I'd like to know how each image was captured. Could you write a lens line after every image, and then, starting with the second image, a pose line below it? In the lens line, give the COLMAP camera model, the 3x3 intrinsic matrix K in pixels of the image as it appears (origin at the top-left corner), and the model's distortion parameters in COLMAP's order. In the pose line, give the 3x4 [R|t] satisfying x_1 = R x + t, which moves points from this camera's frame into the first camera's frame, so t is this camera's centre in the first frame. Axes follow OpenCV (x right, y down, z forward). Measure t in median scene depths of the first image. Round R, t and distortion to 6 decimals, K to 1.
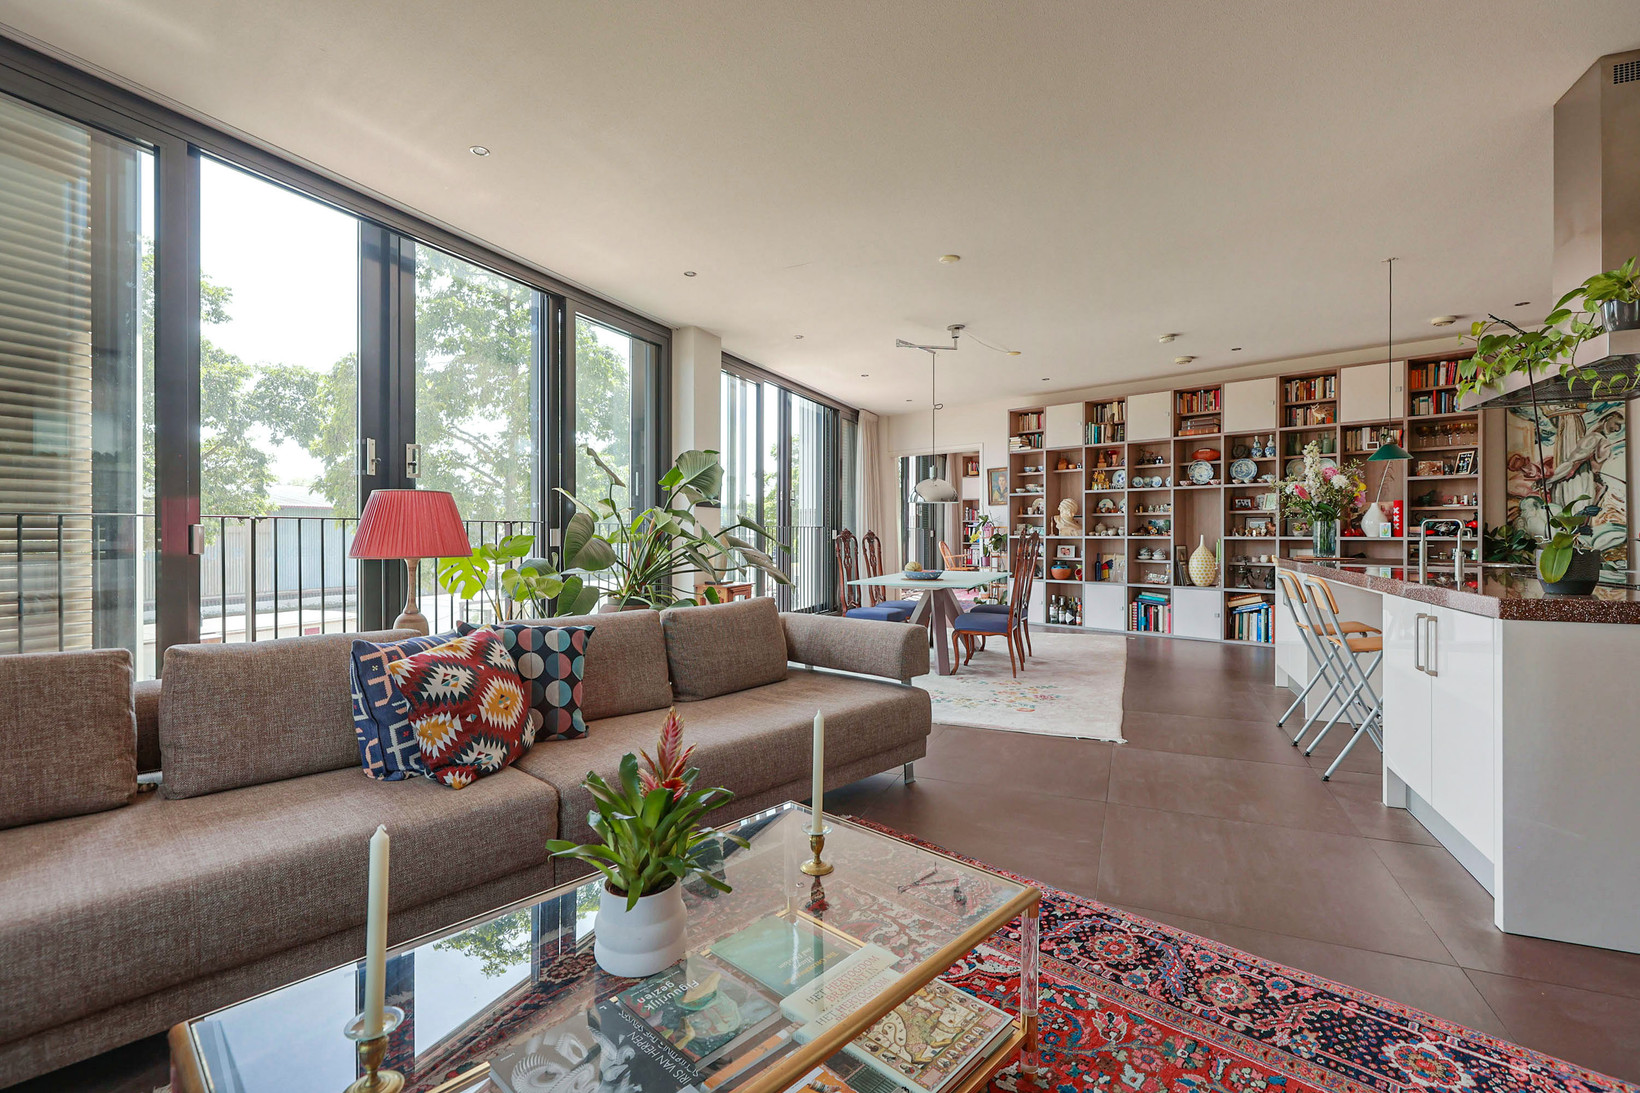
lens RADIAL K [[730.0, 0, 819.4], [0, 730.0, 533.6], [0, 0, 1]] dist [-0.000308, 0.000496]
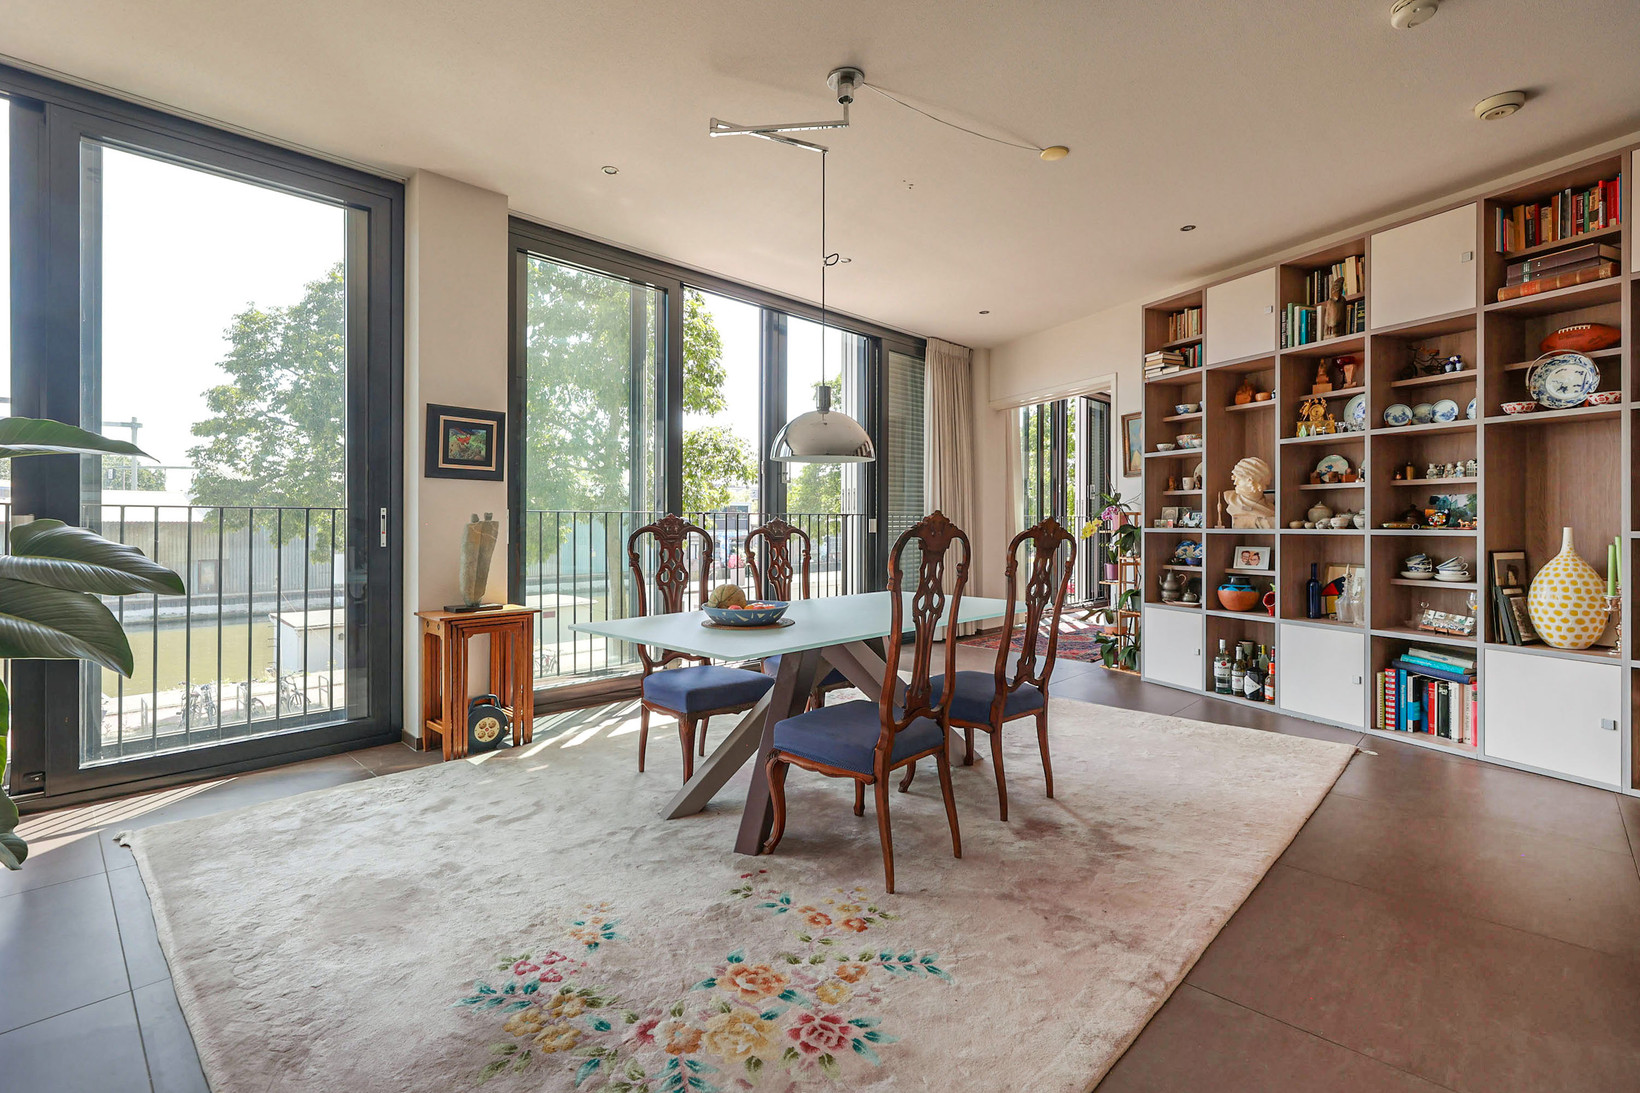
lens RADIAL K [[730.0, 0, 834.5], [0, 730.0, 523.6], [0, 0, 1]] dist [-0.000308, 0.000496]
pose [[0.940499, 0.000114, -0.339796, 0.318464], [-0.000772, 0.999998, -0.001801, 0.001014], [0.339795, 0.001956, 0.940498, 0.541590]]
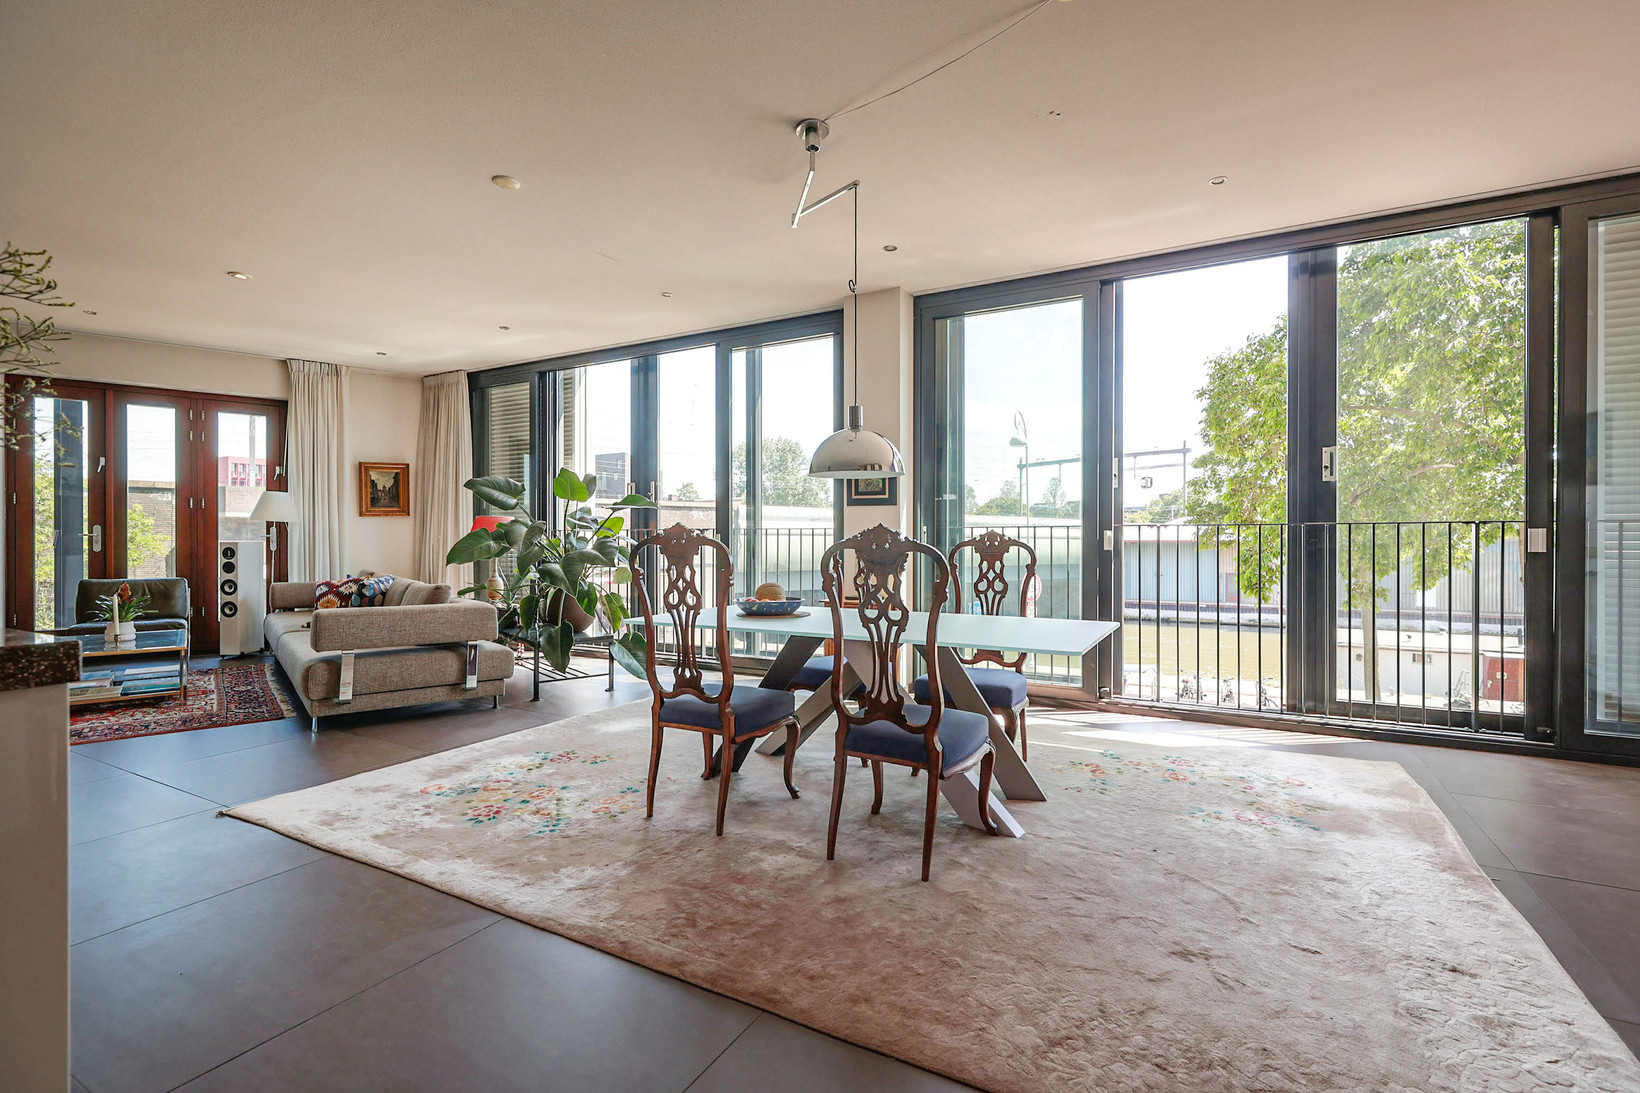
lens RADIAL K [[730.0, 0, 802.3], [0, 730.0, 525.3], [0, 0, 1]] dist [-0.000308, 0.000496]
pose [[-0.101812, -0.023700, -0.994521, 0.658223], [-0.000514, 0.999717, -0.023772, 0.005620], [0.994803, -0.001909, -0.101796, 1.001794]]
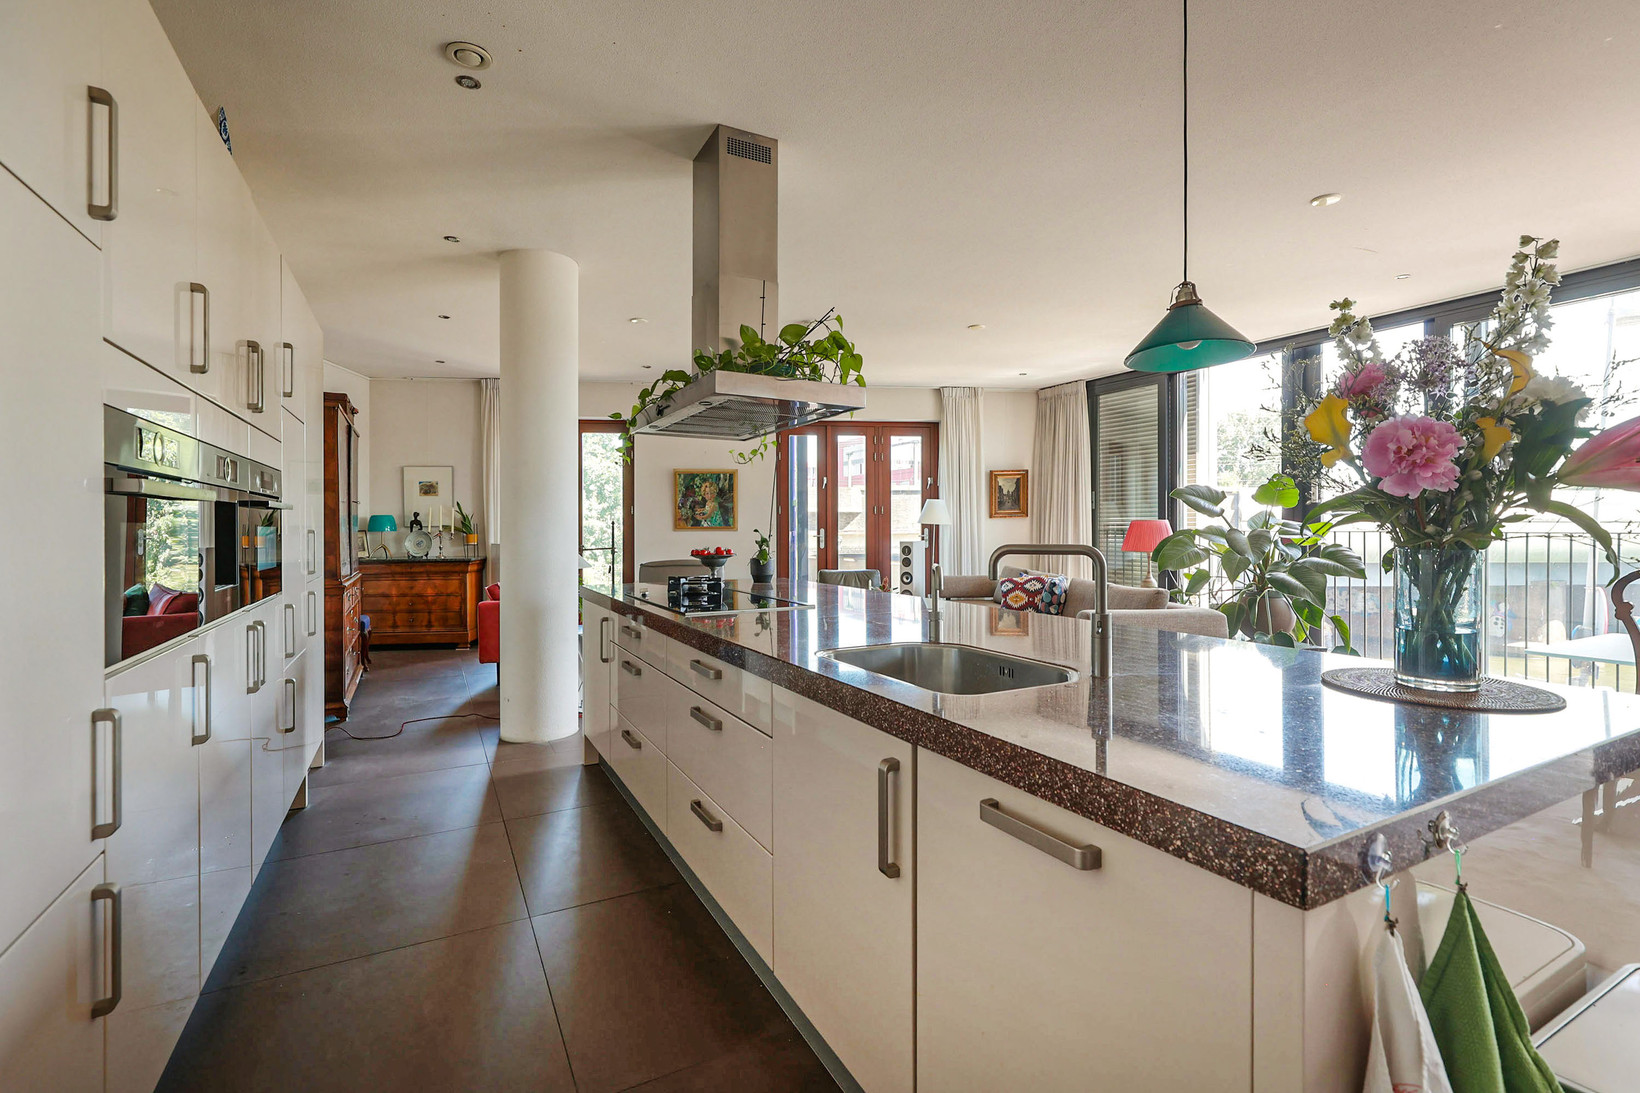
lens RADIAL K [[730.0, 0, 829.6], [0, 730.0, 513.8], [0, 0, 1]] dist [-0.000308, 0.000496]
pose [[-0.615786, -0.014909, -0.787772, 0.800744], [0.001183, 0.999802, -0.019846, -0.017984], [0.787912, -0.013153, -0.615647, 0.766441]]
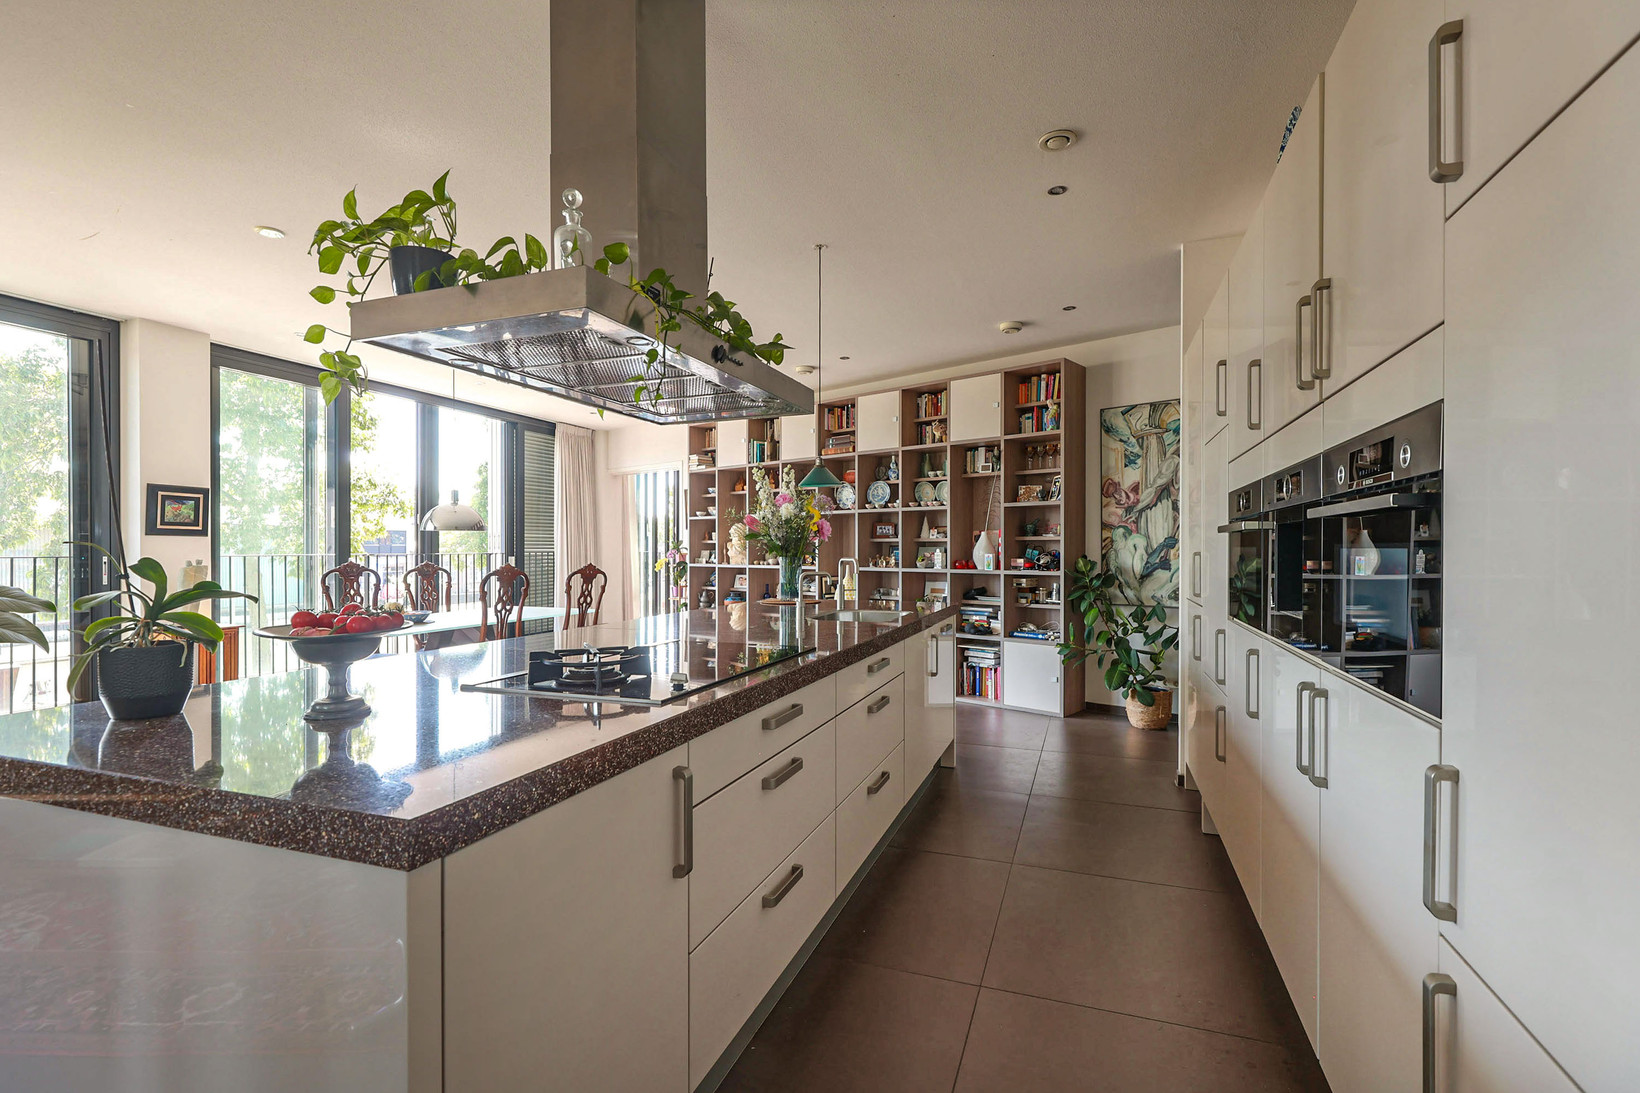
lens RADIAL K [[730.0, 0, 823.5], [0, 730.0, 553.0], [0, 0, 1]] dist [-0.000308, 0.000496]
pose [[0.998458, 0.000395, 0.055507, 0.530107], [-0.000625, 0.999991, 0.004131, -0.019957], [-0.055505, -0.004159, 0.998450, 0.118198]]
